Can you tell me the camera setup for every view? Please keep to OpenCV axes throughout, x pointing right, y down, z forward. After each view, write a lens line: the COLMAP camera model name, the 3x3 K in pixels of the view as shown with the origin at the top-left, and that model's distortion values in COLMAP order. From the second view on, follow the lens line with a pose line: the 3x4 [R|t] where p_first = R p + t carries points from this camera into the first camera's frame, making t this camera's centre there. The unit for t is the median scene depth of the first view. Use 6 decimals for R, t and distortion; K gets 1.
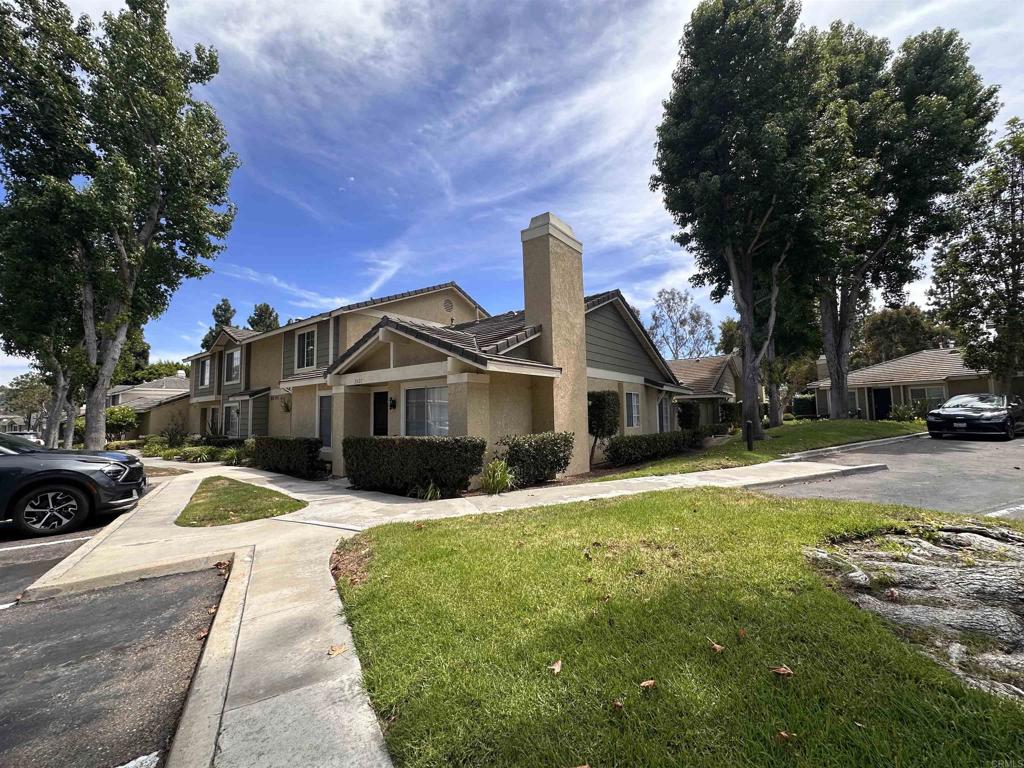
lens RADIAL K [[409.8, 0, 511.9], [0, 409.8, 401.6], [0, 0, 1]] dist [0.000453, 0.000224]
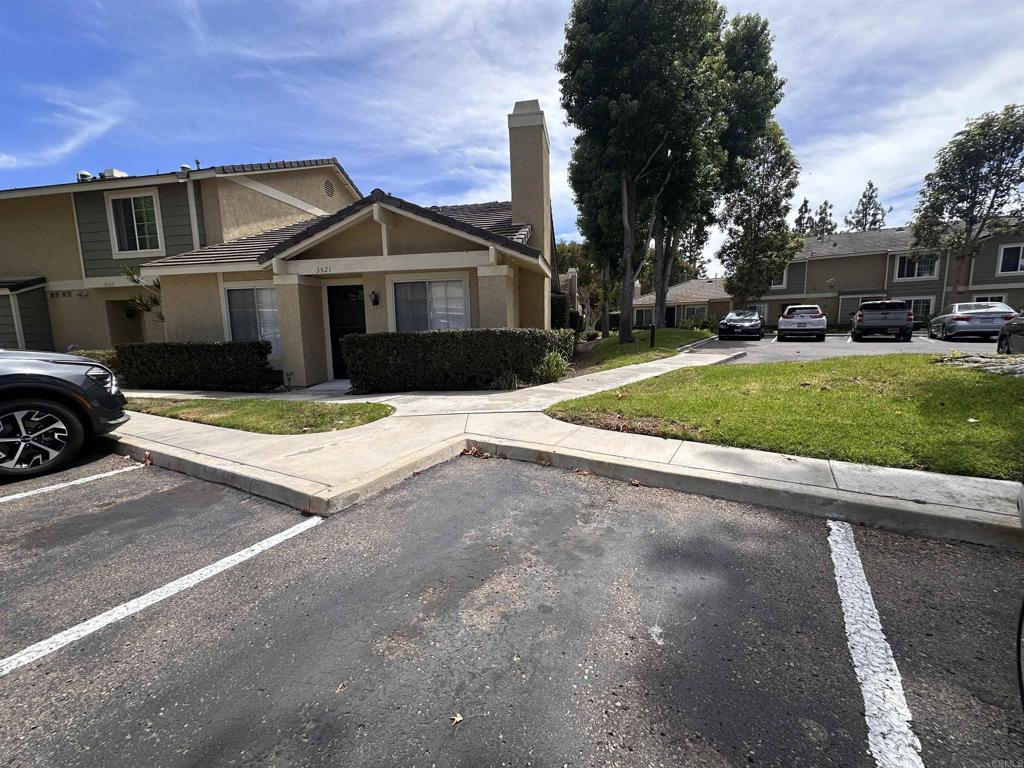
lens RADIAL K [[409.8, 0, 512.8], [0, 409.8, 387.8], [0, 0, 1]] dist [-0.001516, -0.000243]
pose [[0.884649, -0.064326, 0.461799, -0.244021], [-0.011147, 0.987237, 0.158870, 0.027107], [-0.466124, -0.145692, 0.872641, 0.043531]]
